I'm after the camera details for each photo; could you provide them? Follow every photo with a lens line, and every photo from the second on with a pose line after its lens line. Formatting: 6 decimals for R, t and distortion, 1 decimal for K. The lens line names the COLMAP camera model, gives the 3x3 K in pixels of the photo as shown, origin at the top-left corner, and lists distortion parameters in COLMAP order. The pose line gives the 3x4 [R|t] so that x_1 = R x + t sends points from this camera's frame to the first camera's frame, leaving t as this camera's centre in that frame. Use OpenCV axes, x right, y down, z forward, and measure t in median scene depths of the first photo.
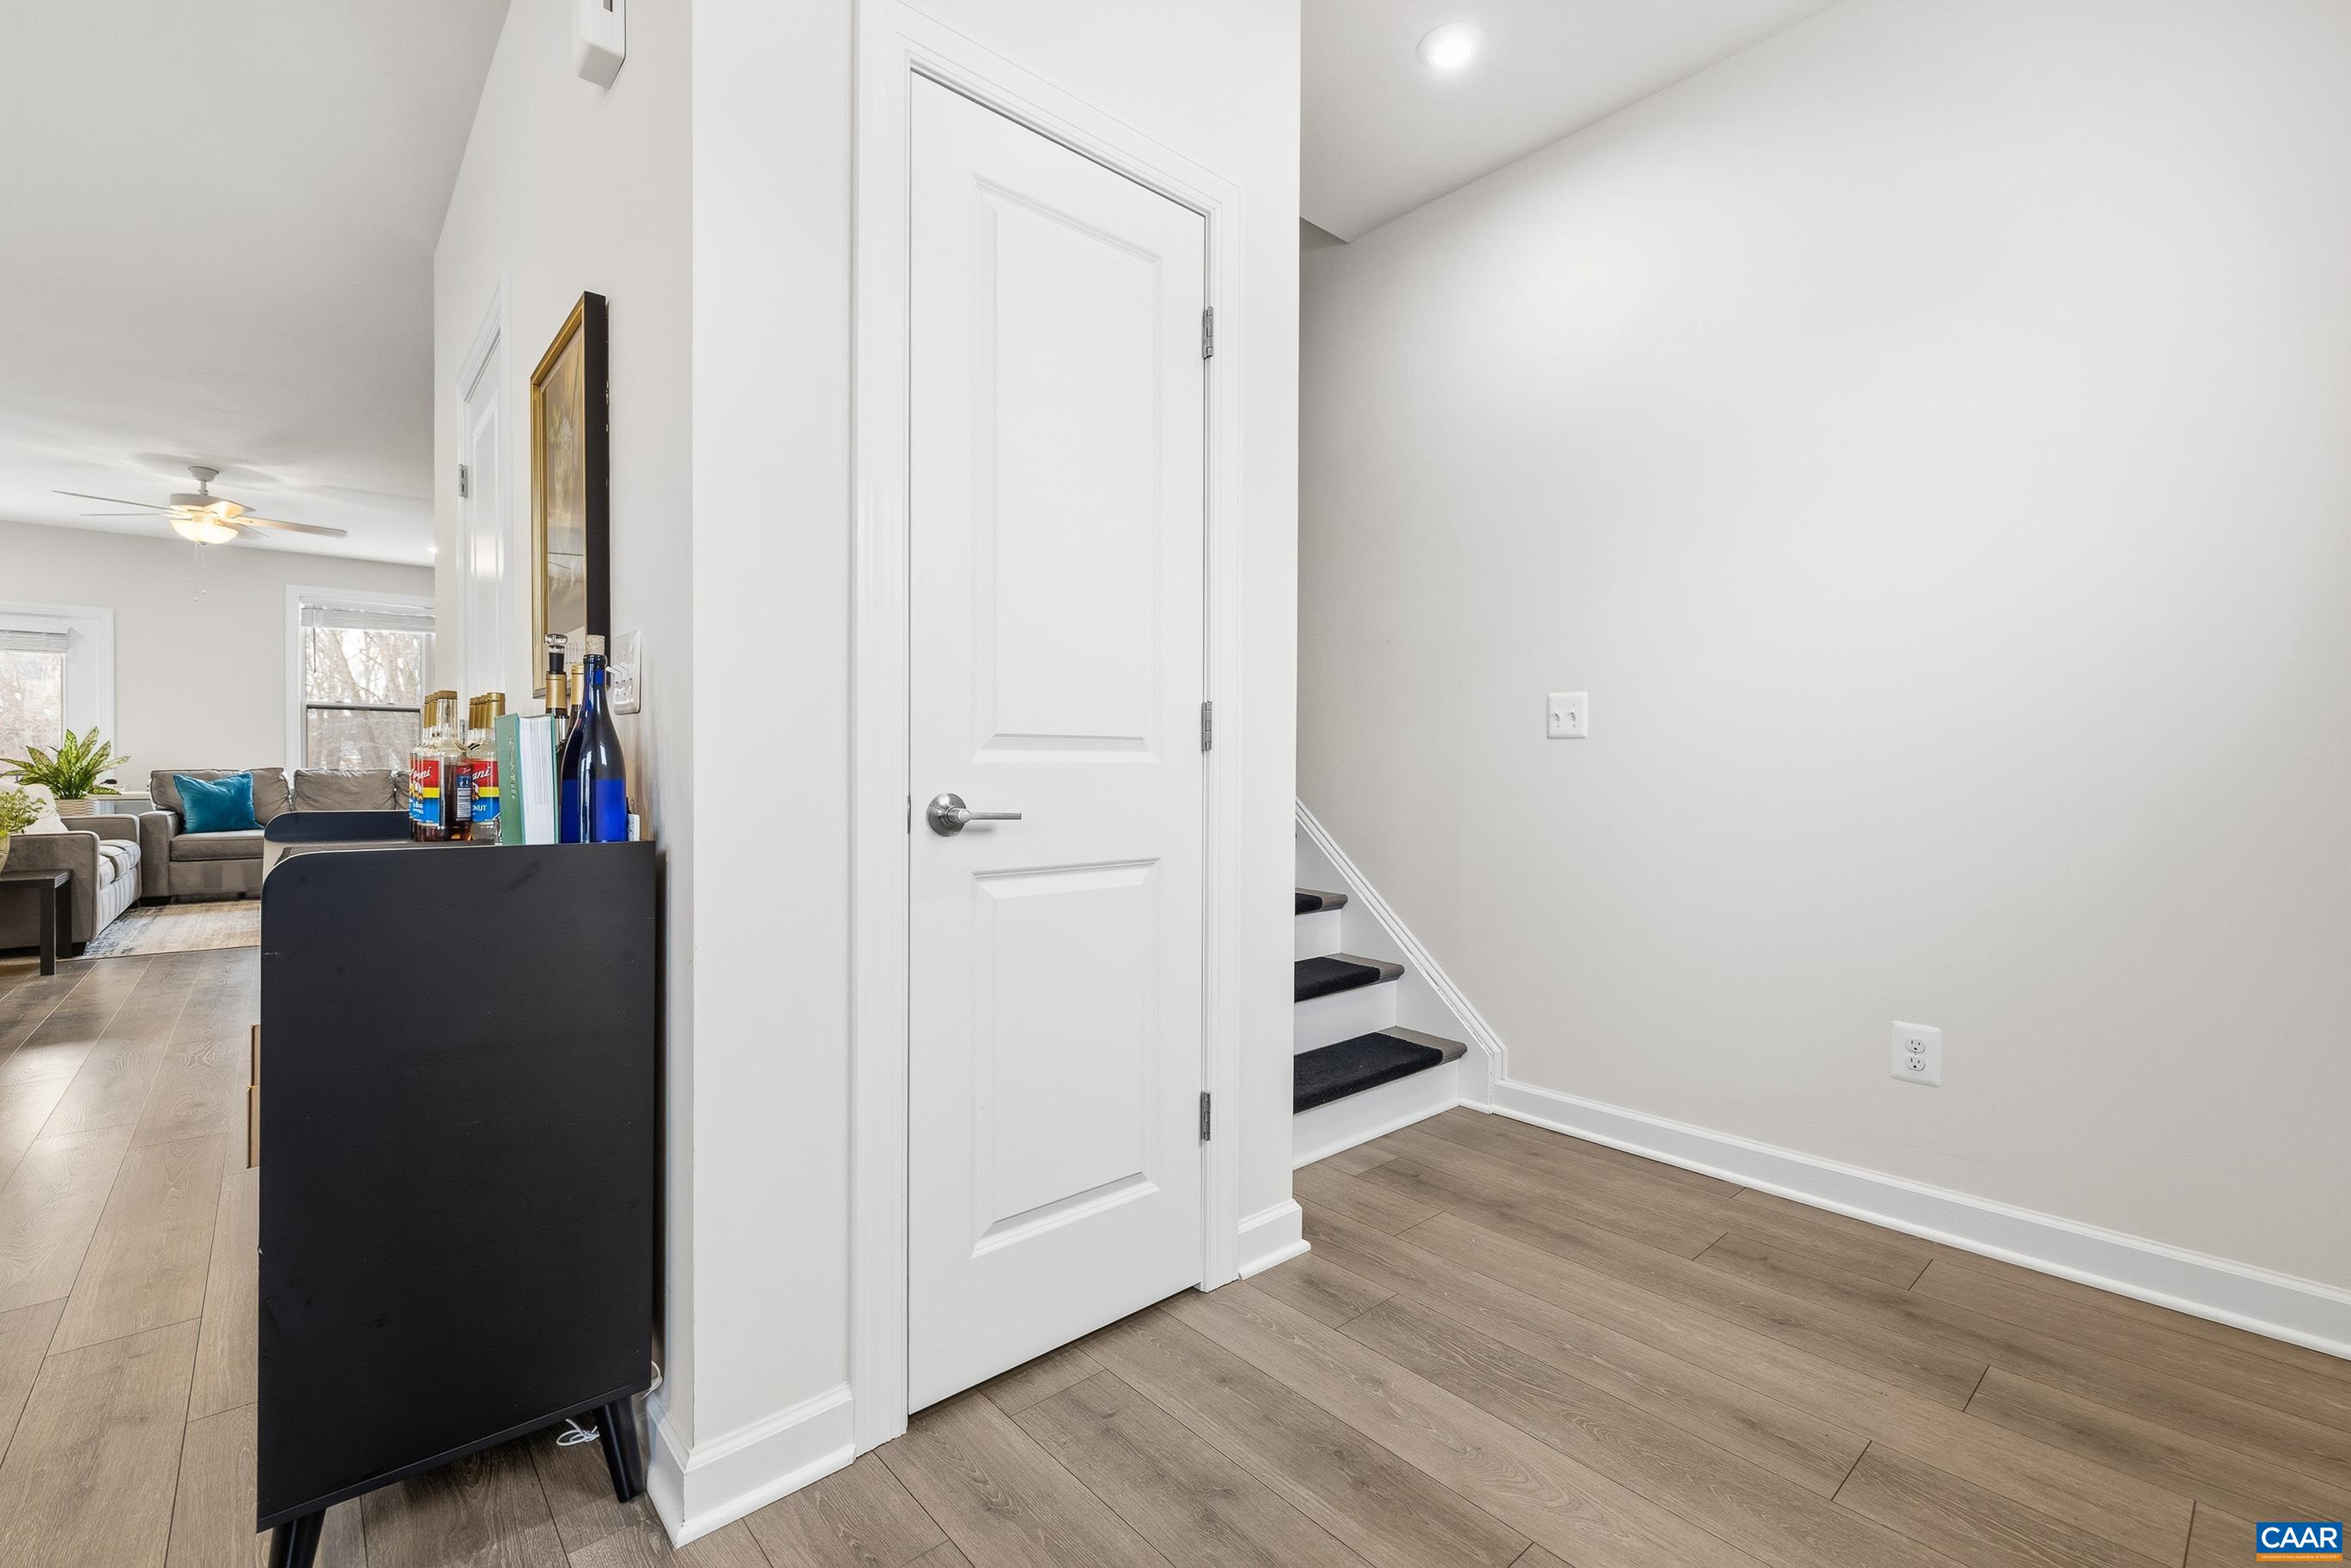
lens RADIAL K [[1008.9, 0, 1172.7], [0, 1008.9, 766.2], [0, 0, 1]] dist [0.002443, -0.000590]
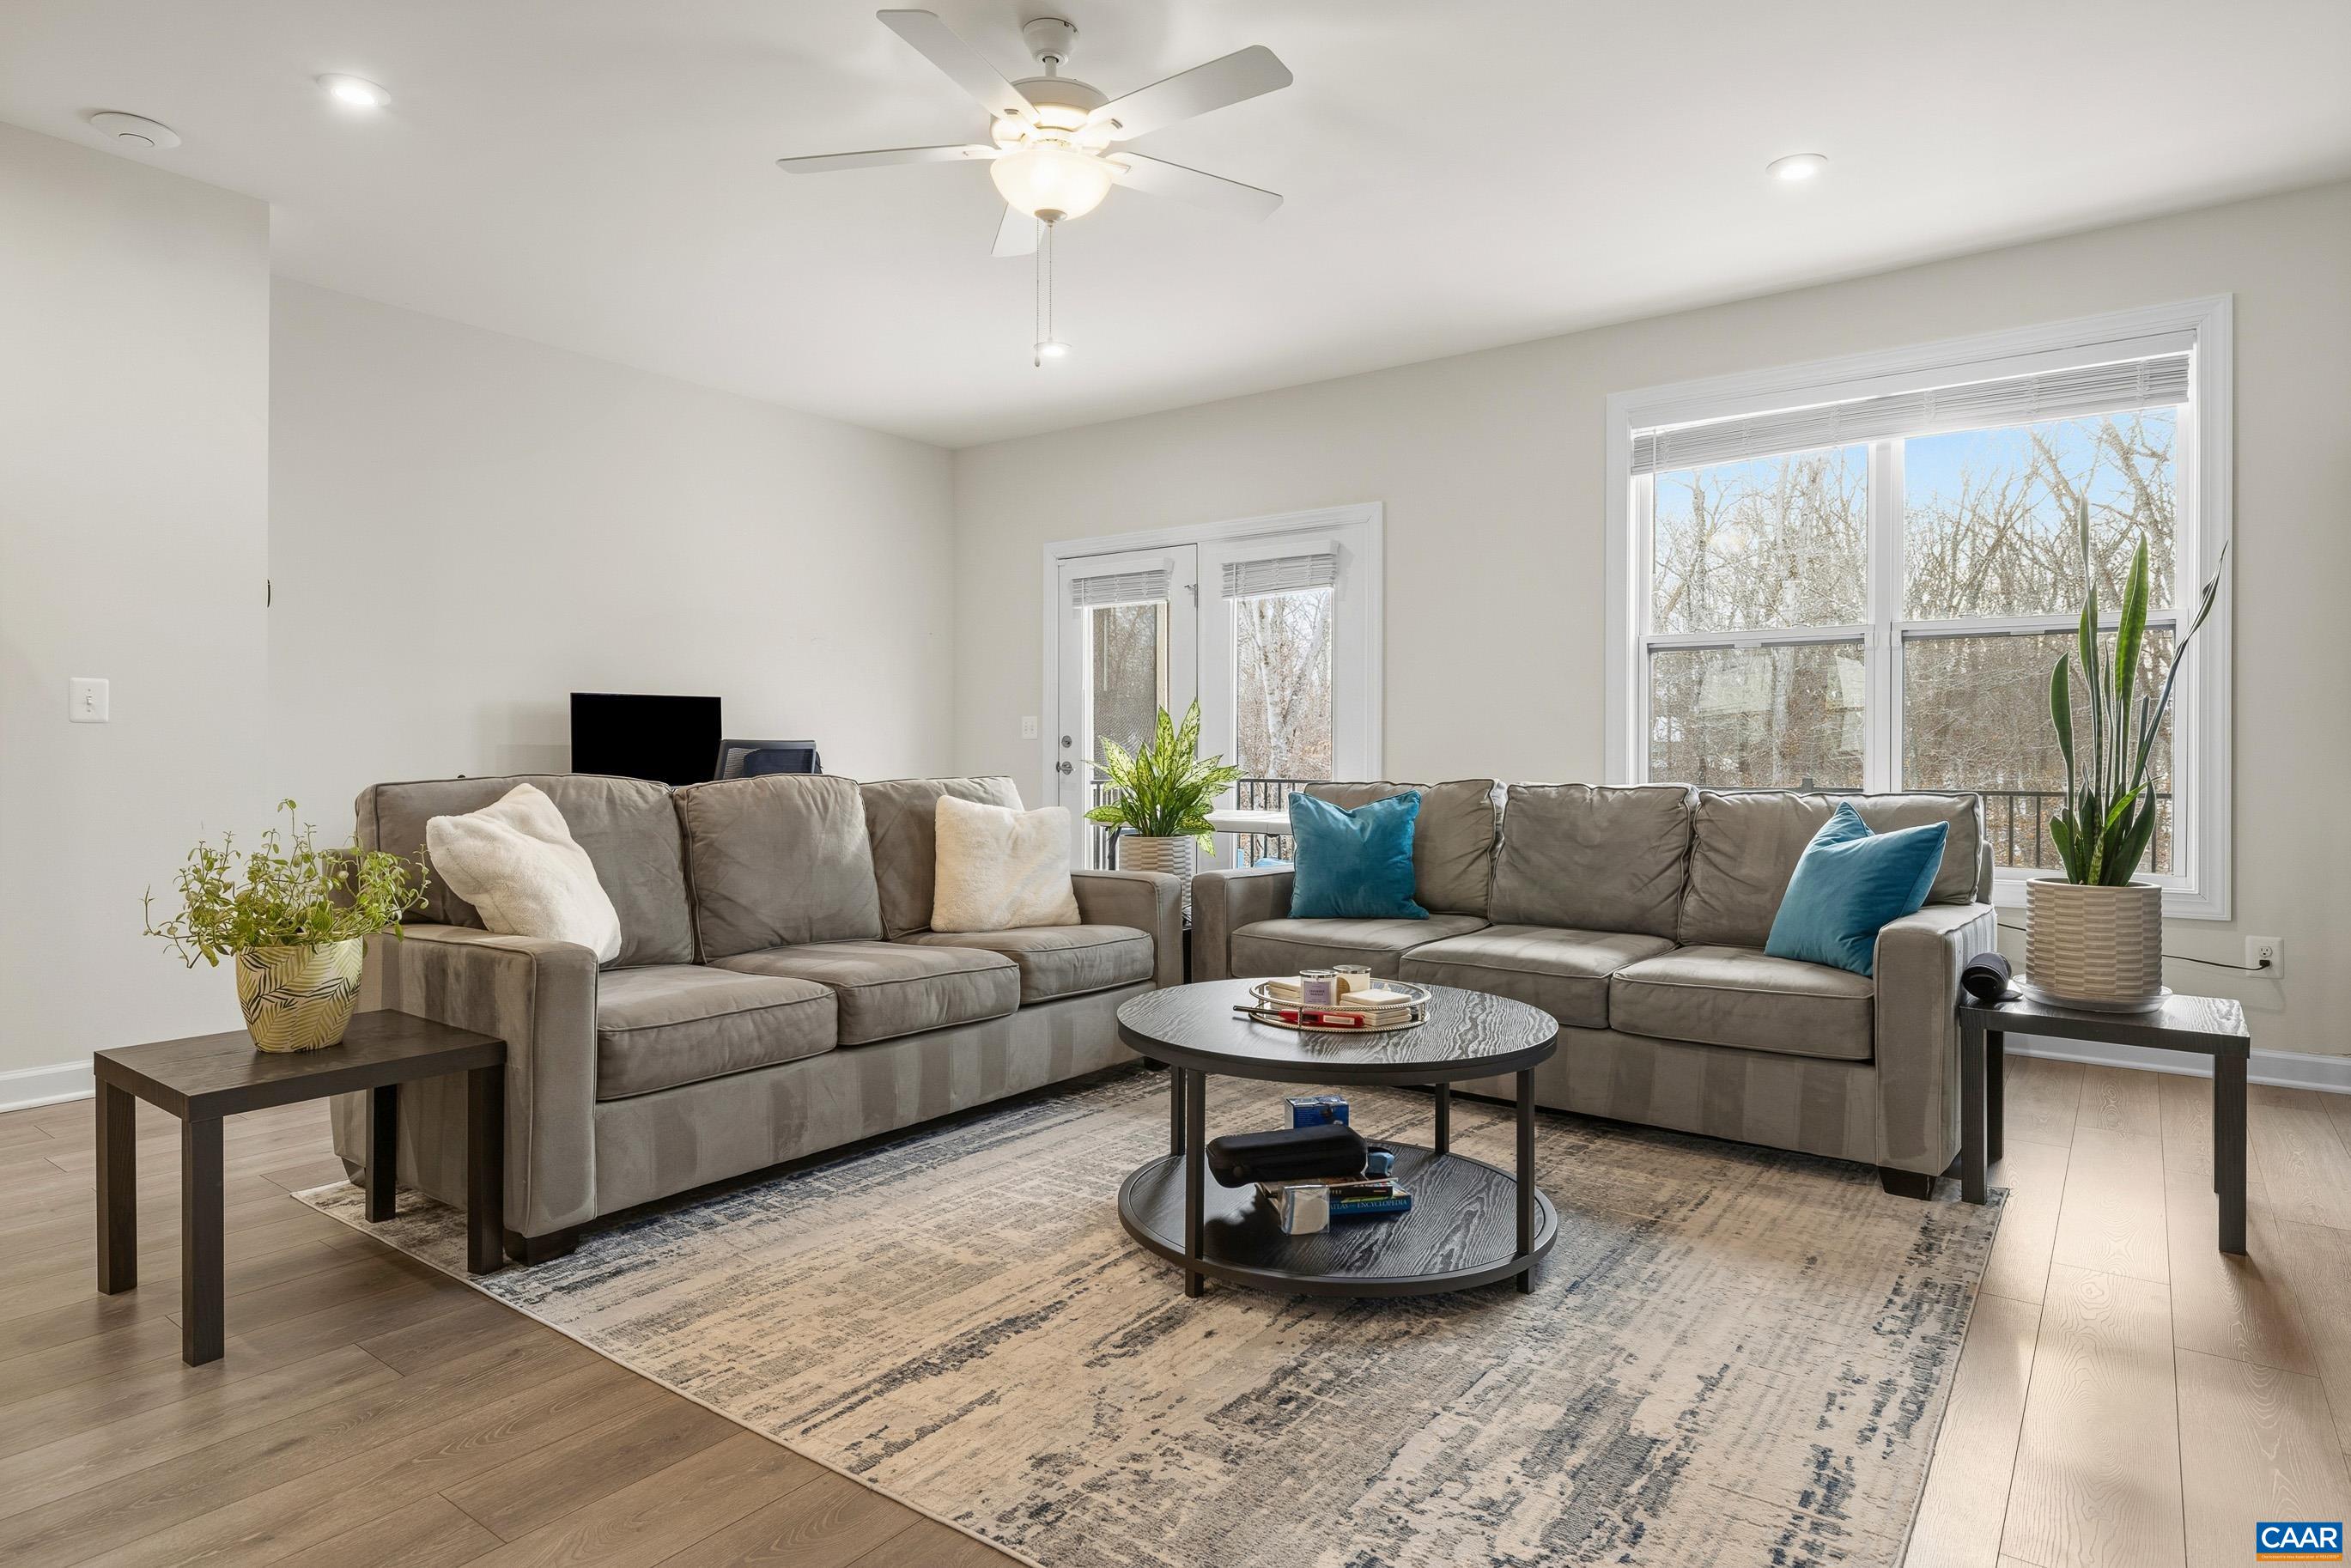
lens RADIAL K [[1321.4, 0, 1170.6], [0, 1321.4, 767.8], [0, 0, 1]] dist [0.001361, 0.000018]
pose [[0.217303, 0.003237, -0.976099, -0.404647], [-0.001698, 0.999994, 0.002938, -0.005770], [0.976103, 0.001018, 0.217307, 0.856242]]
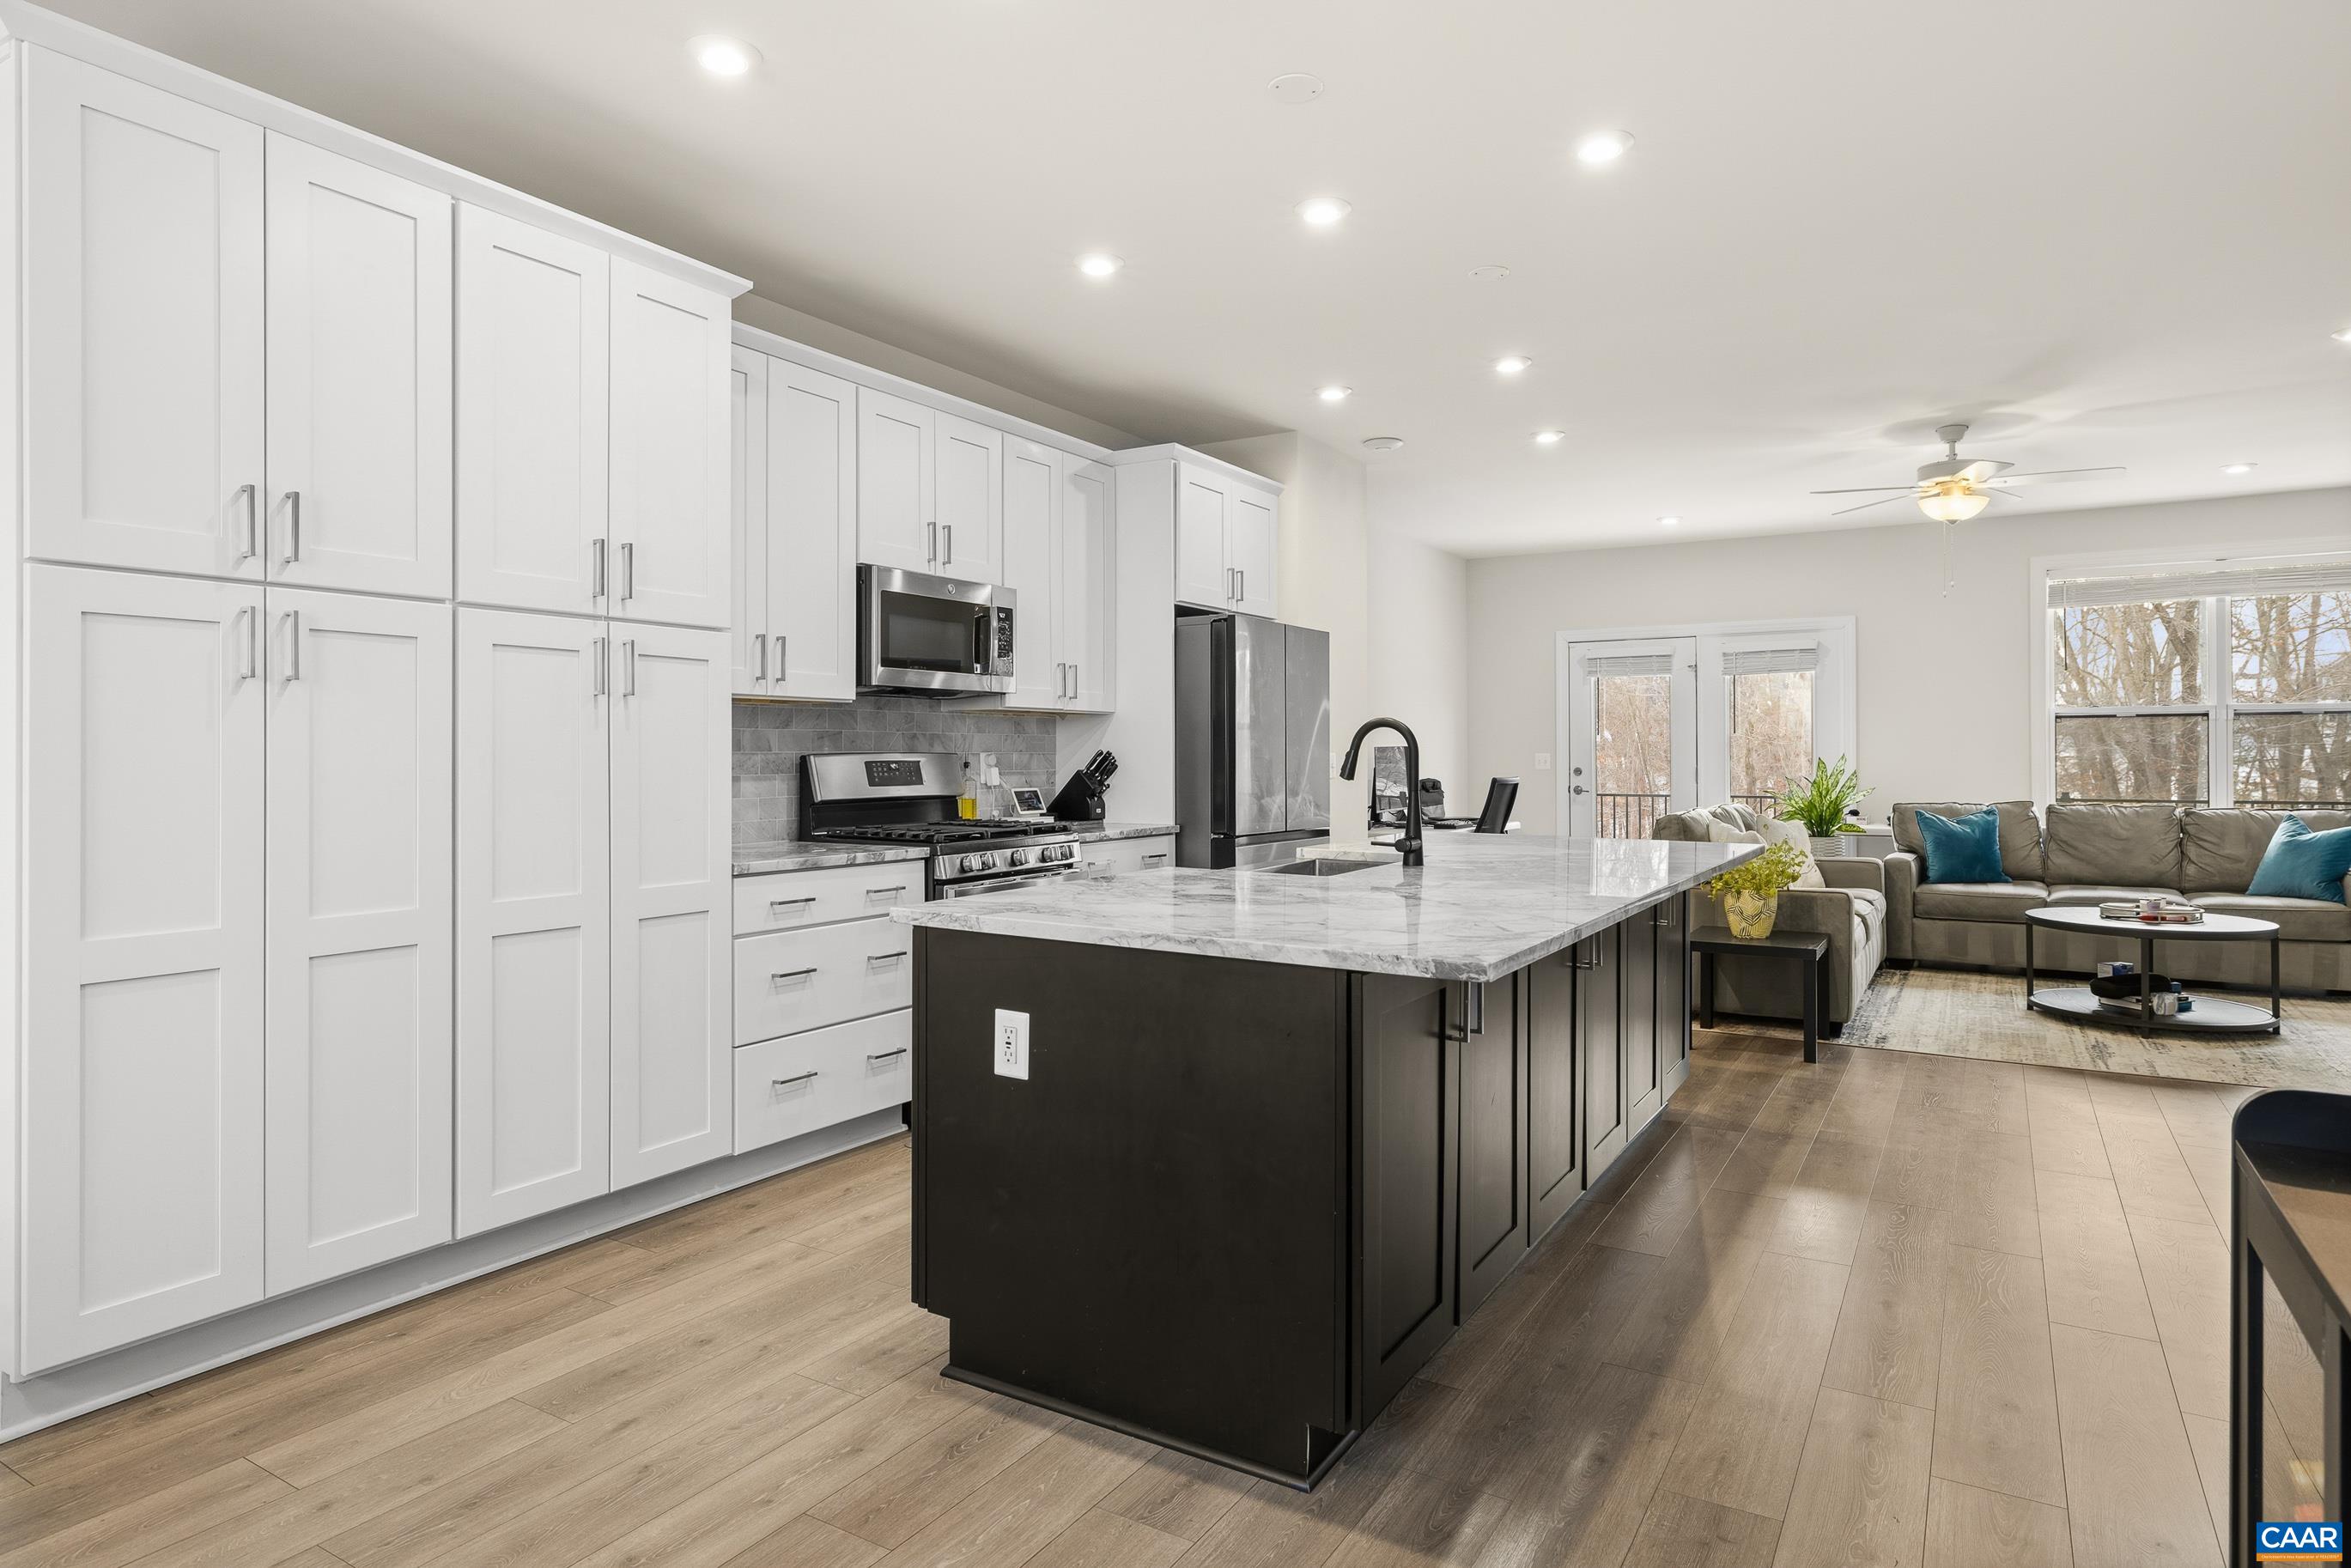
lens RADIAL K [[1321.4, 0, 1175.5], [0, 1321.4, 775.7], [0, 0, 1]] dist [0.001361, 0.000018]
pose [[0.293042, 0.005152, -0.956086, -0.144637], [0.005379, 0.999961, 0.007037, -0.032245], [0.956084, -0.007204, 0.293003, 0.114971]]
